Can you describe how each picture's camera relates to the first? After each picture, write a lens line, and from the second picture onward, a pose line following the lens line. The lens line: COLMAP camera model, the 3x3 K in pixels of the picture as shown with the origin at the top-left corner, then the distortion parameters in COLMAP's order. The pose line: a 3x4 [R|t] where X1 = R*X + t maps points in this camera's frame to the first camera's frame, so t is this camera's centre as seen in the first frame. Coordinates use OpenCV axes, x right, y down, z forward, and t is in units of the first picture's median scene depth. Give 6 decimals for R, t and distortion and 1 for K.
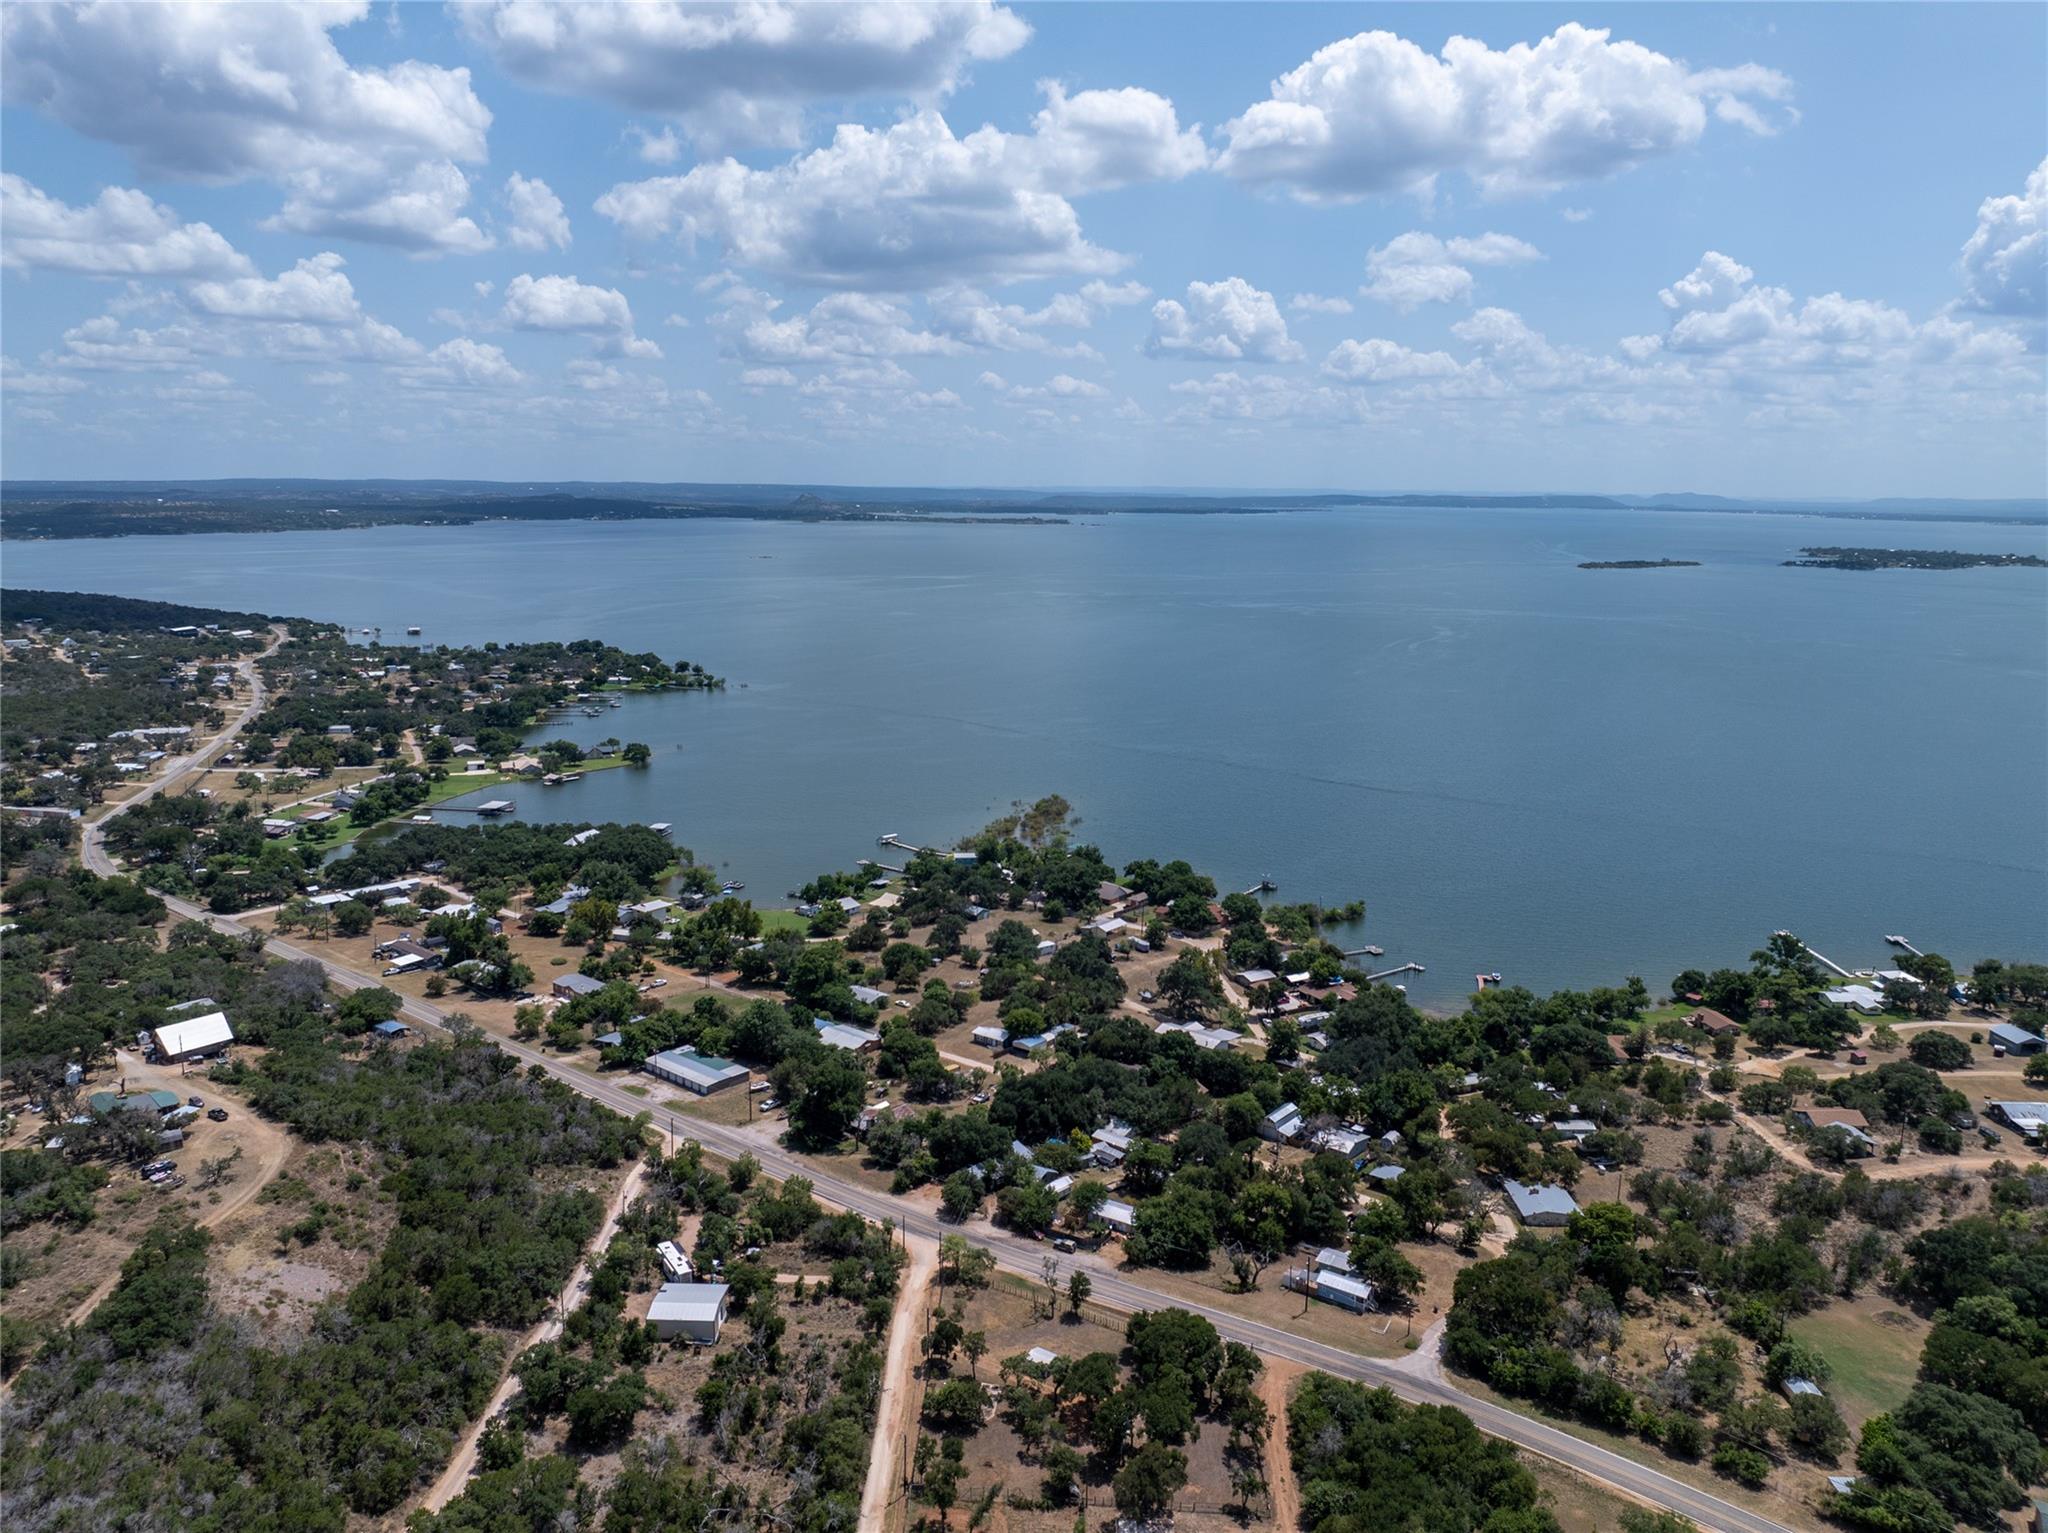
lens RADIAL K [[1462.5, 0, 1023.6], [0, 1462.5, 738.9], [0, 0, 1]] dist [-0.039322, 0.012884]
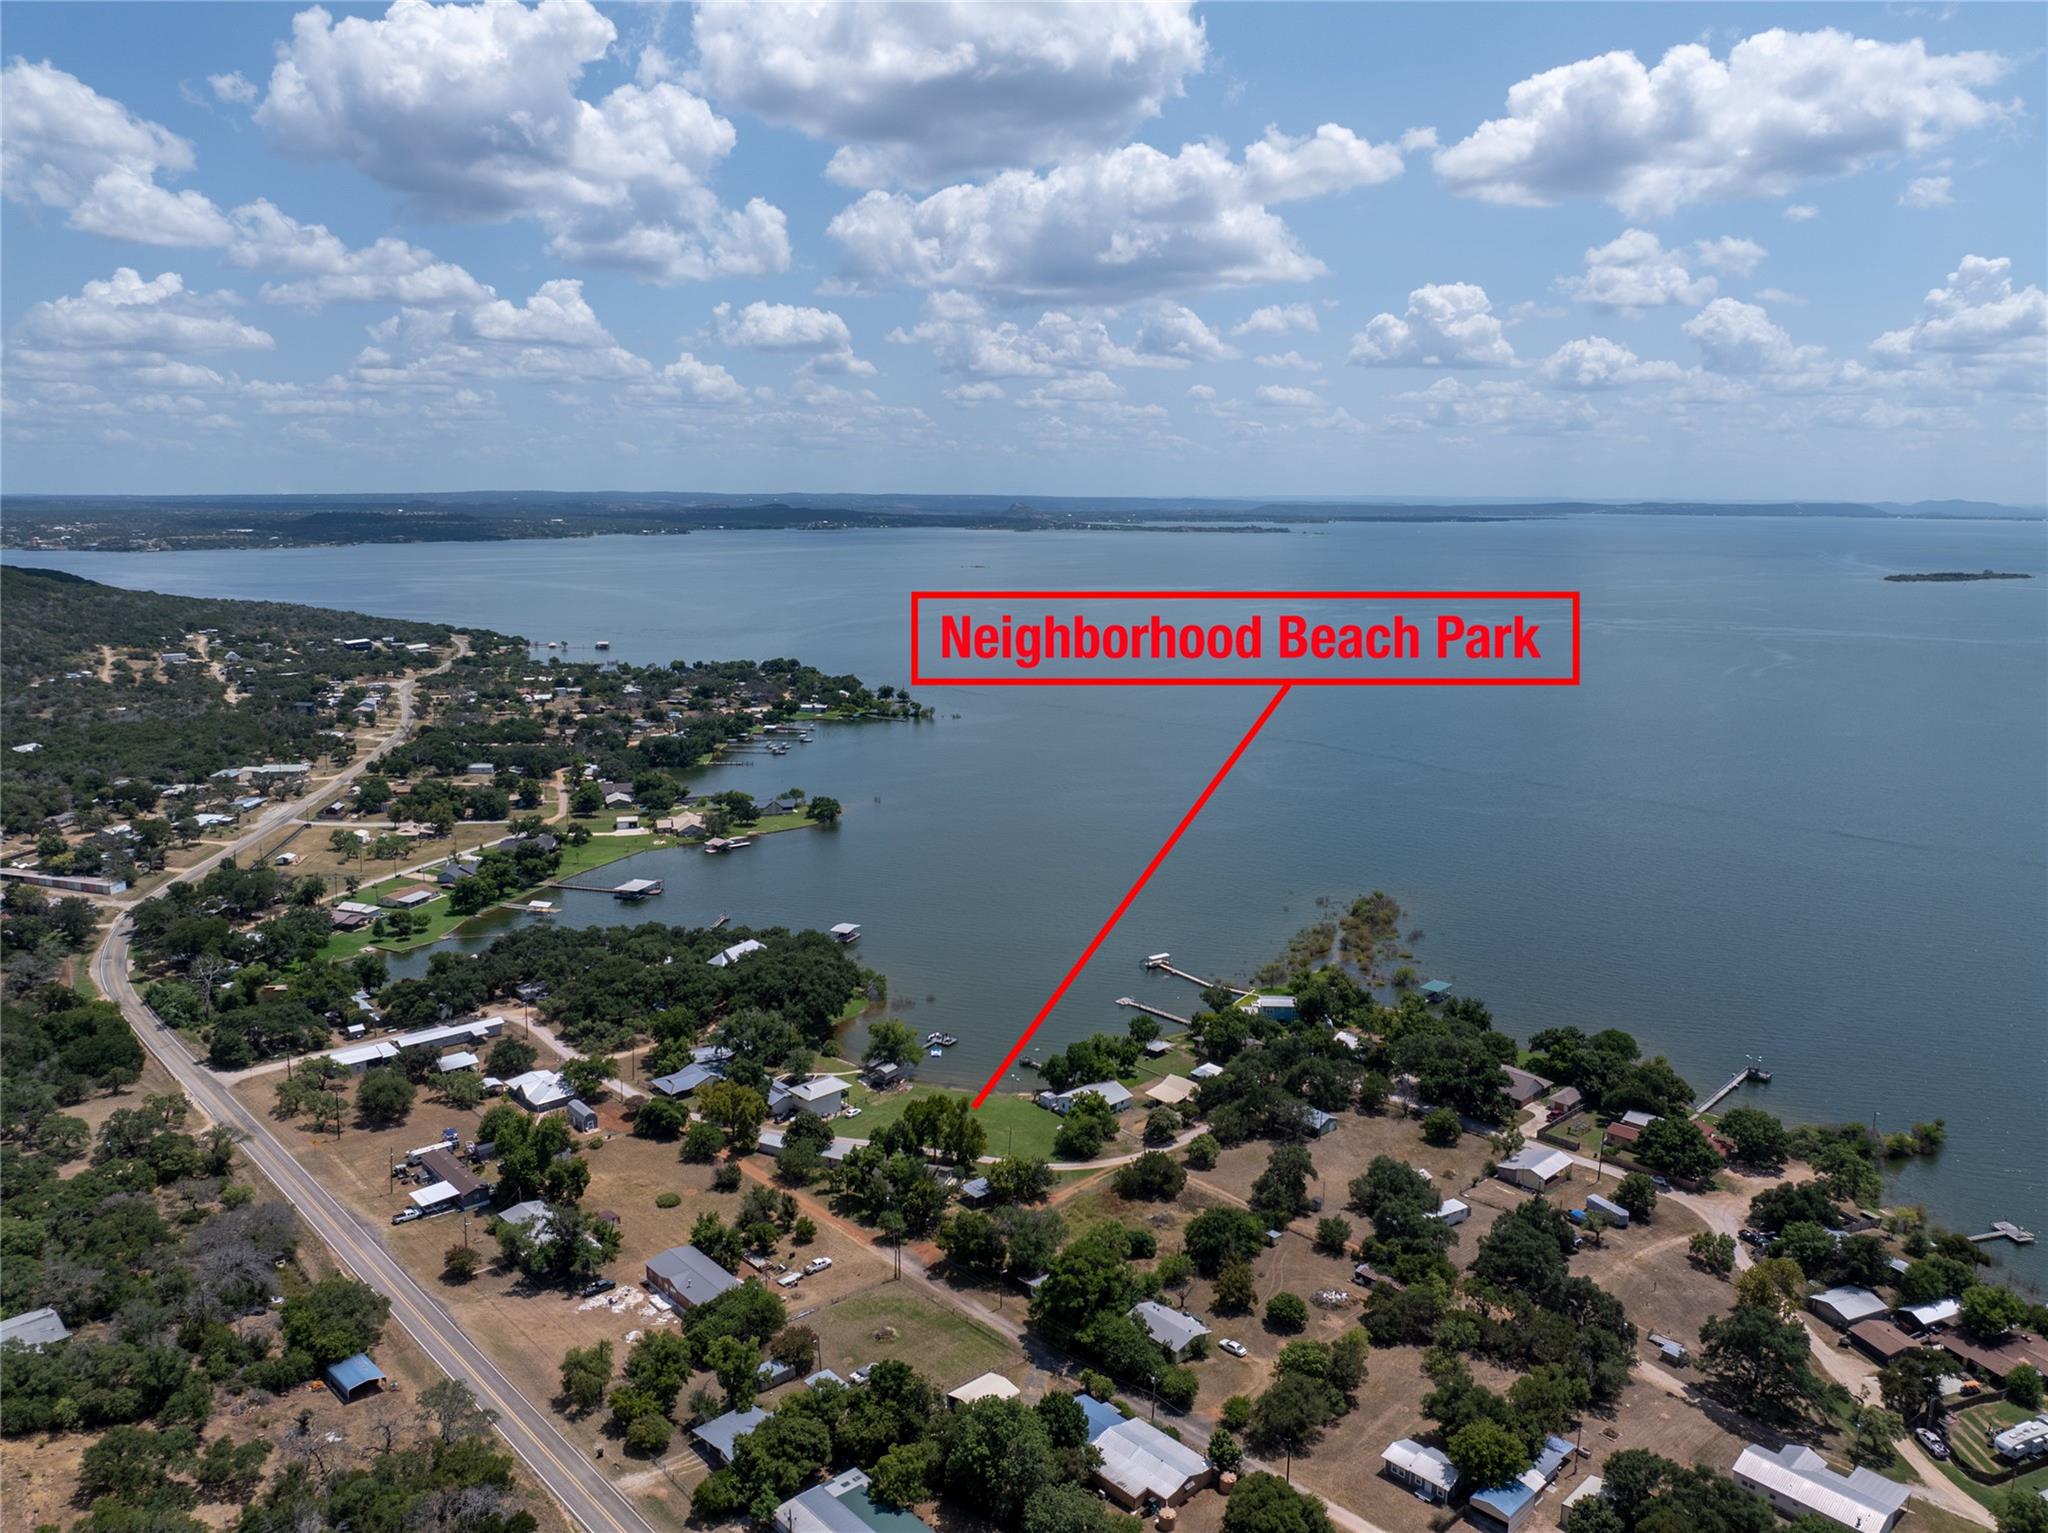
lens RADIAL K [[1452.3, 0, 1019.1], [0, 1452.3, 681.5], [0, 0, 1]] dist [-0.030117, 0.000391]
pose [[0.989805, 0.012378, -0.141889, -0.048512], [-0.018778, 0.998861, -0.043859, -0.028018], [0.141185, 0.046076, 0.988910, 0.230505]]
